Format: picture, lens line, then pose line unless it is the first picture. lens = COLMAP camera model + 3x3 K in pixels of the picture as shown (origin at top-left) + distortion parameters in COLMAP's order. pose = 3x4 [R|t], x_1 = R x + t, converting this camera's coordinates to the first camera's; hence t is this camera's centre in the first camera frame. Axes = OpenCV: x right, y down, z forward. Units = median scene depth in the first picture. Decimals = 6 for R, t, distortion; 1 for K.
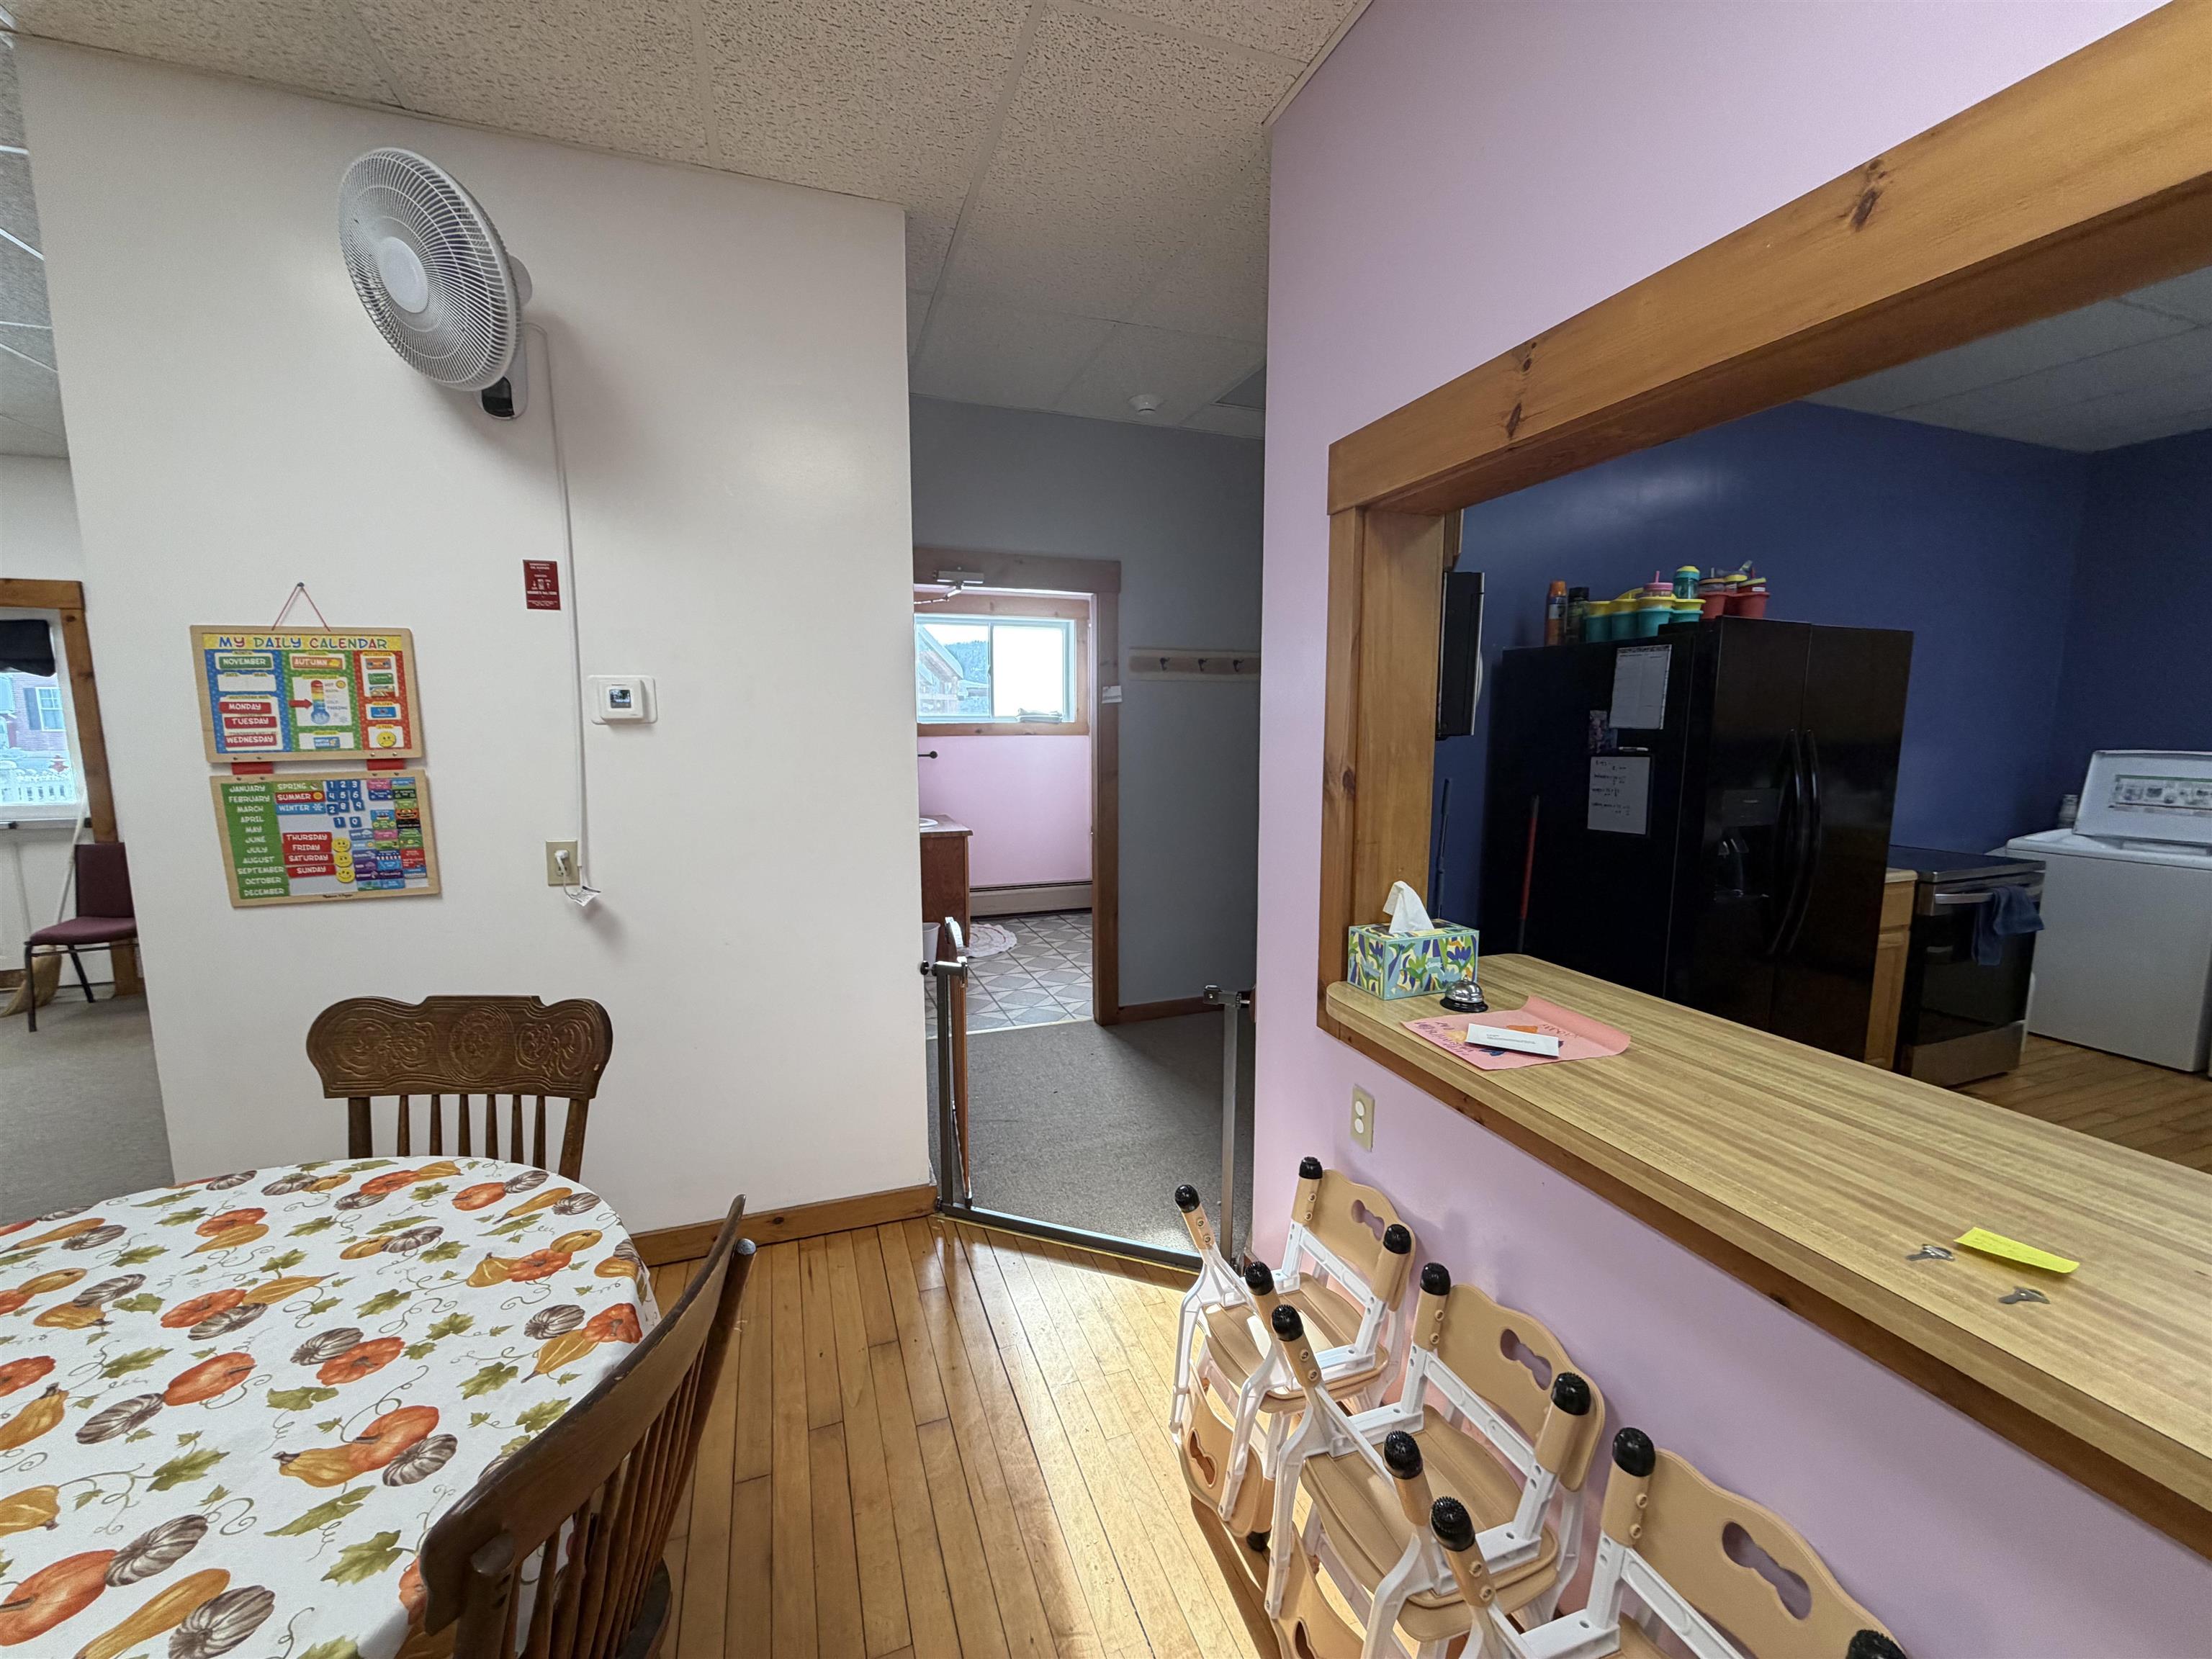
lens RADIAL K [[873.2, 0, 1099.7], [0, 873.2, 835.7], [0, 0, 1]] dist [0.000916, 0.000177]
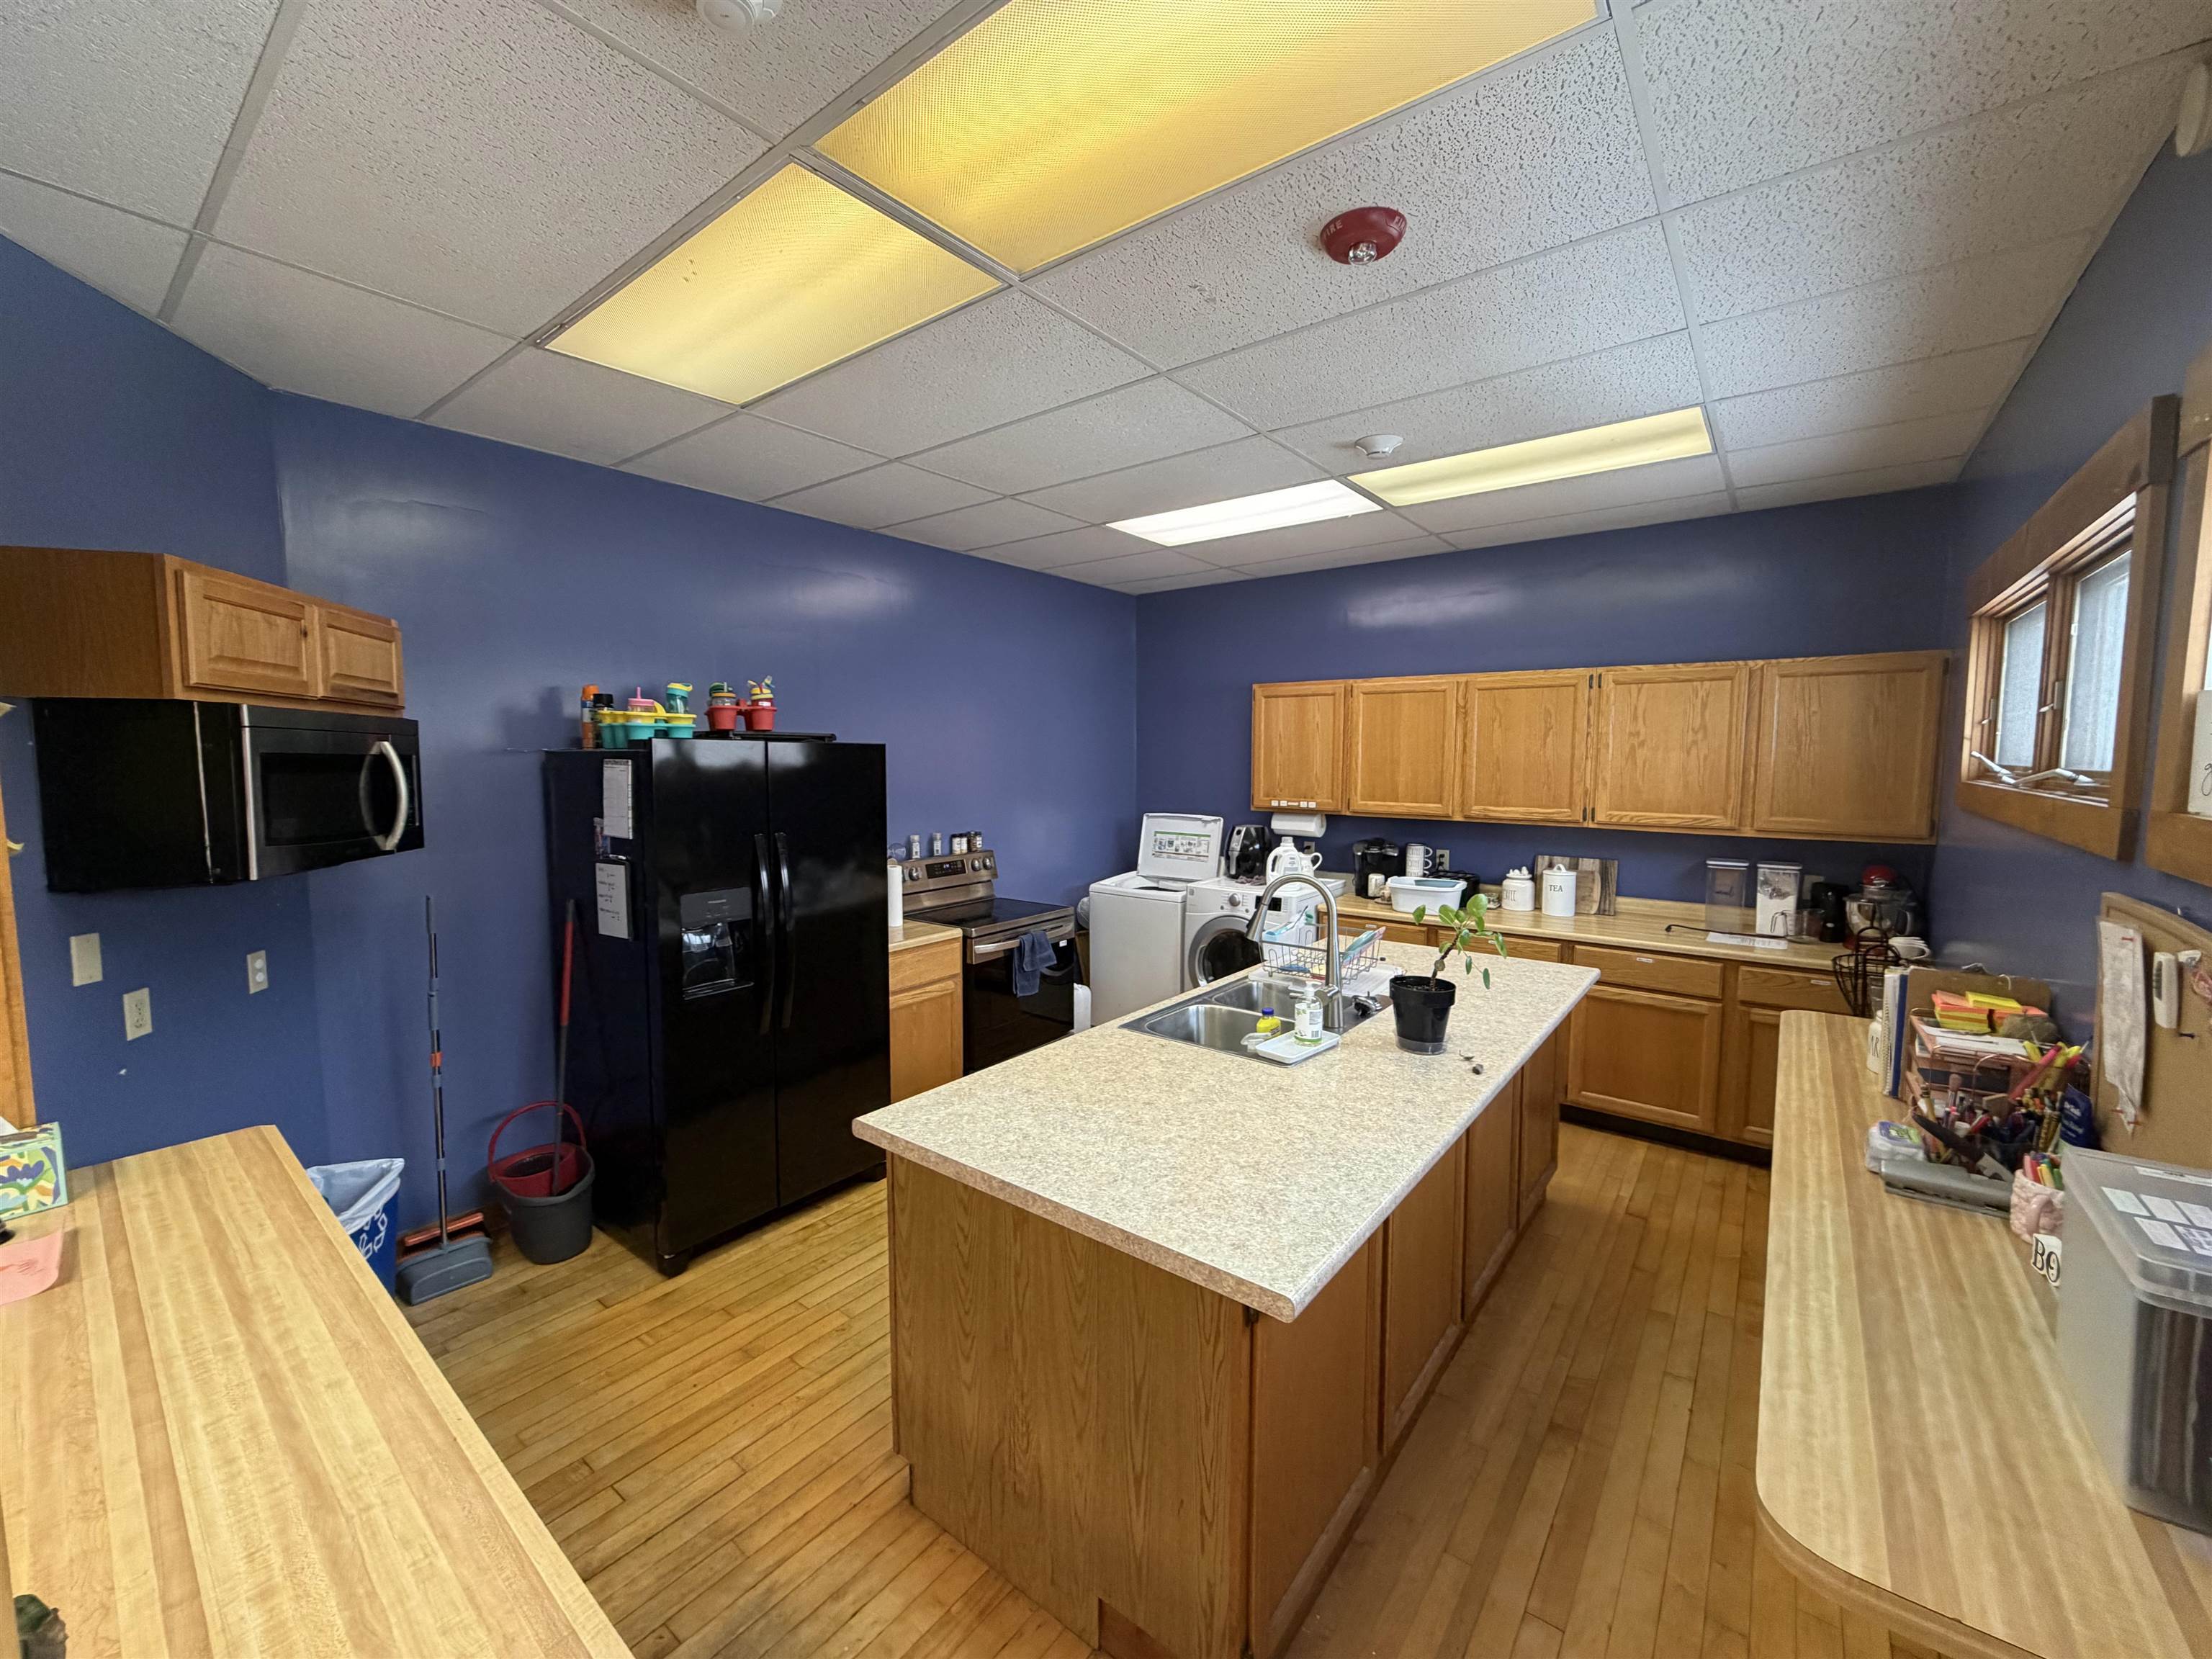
lens RADIAL K [[873.2, 0, 1102.7], [0, 873.2, 821.9], [0, 0, 1]] dist [0.000916, 0.000177]
pose [[0.848873, -0.045180, 0.526663, 0.524251], [0.075913, 0.996432, -0.036878, -0.055764], [-0.523118, 0.071285, 0.849274, -0.174364]]
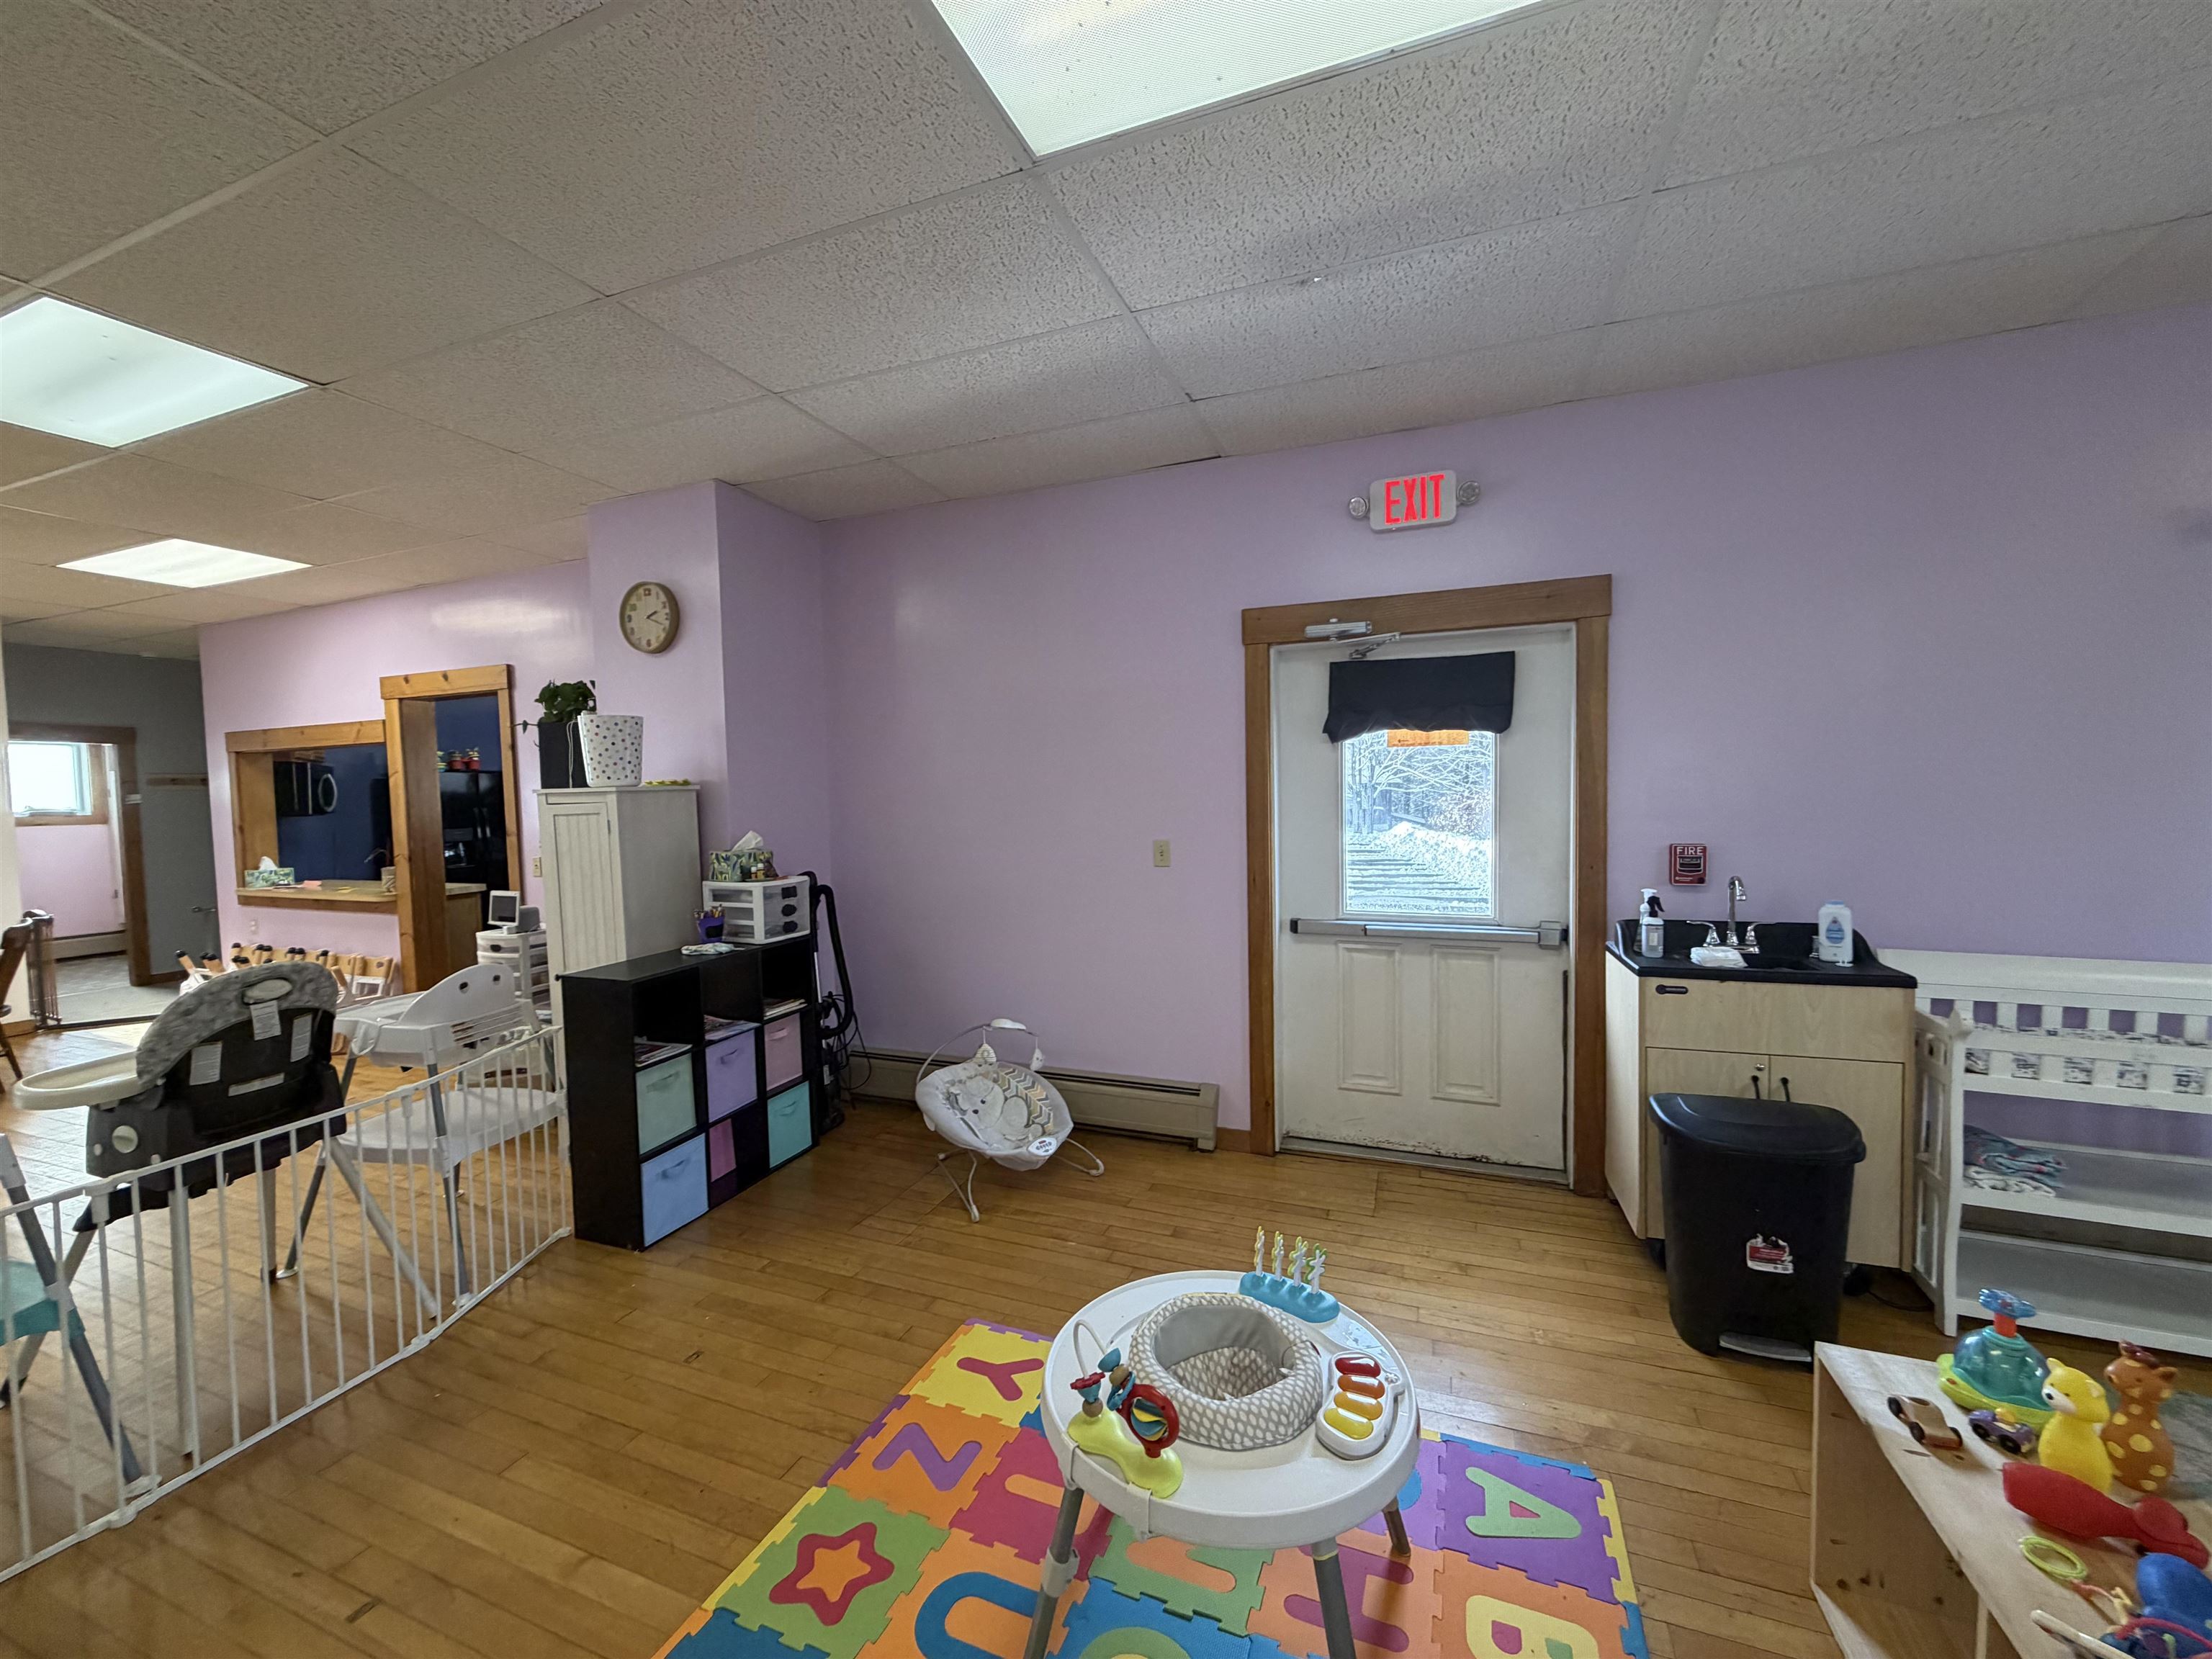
lens RADIAL K [[873.2, 0, 1110.8], [0, 873.2, 827.5], [0, 0, 1]] dist [0.000916, 0.000177]
pose [[0.653535, -0.047709, 0.755391, -0.047483], [0.120985, 0.991764, -0.042034, 0.303744], [-0.747164, 0.118861, 0.653925, -2.349872]]
